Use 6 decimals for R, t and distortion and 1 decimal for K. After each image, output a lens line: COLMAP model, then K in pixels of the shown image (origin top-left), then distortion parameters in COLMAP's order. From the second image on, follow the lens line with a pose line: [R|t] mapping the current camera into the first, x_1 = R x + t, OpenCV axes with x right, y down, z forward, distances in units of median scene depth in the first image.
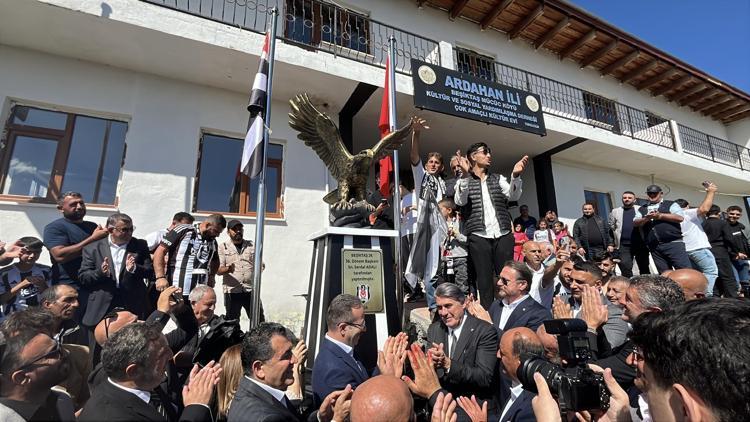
lens RADIAL K [[342.5, 0, 375.0], [0, 342.5, 211.0], [0, 0, 1]] dist [-0.002572, -0.000749]
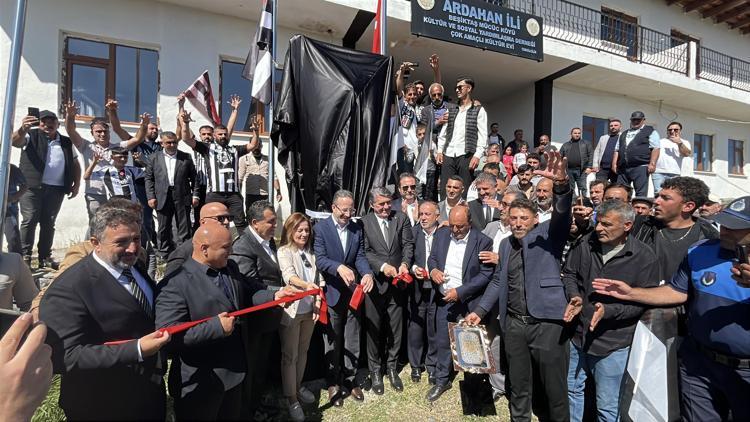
lens RADIAL K [[339.9, 0, 375.0], [0, 339.9, 211.0], [0, 0, 1]] dist [-0.002657, -0.000914]
pose [[0.997817, 0.032130, -0.057691, 0.076284], [-0.018051, 0.973088, 0.229726, -0.006116], [0.063520, -0.228183, 0.971544, -0.155127]]
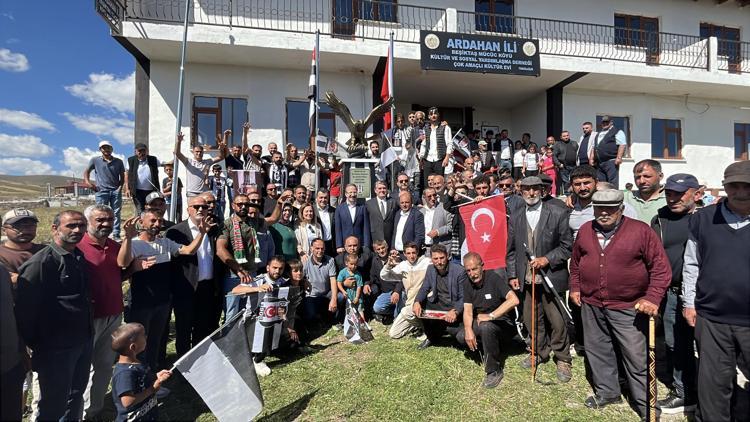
lens RADIAL K [[339.9, 0, 375.0], [0, 339.9, 211.0], [0, 0, 1]] dist [-0.002657, -0.000914]
pose [[0.970149, 0.009962, -0.242307, 0.257145], [0.042955, 0.976299, 0.212121, -0.033543], [0.238677, -0.216197, 0.946727, -0.466379]]
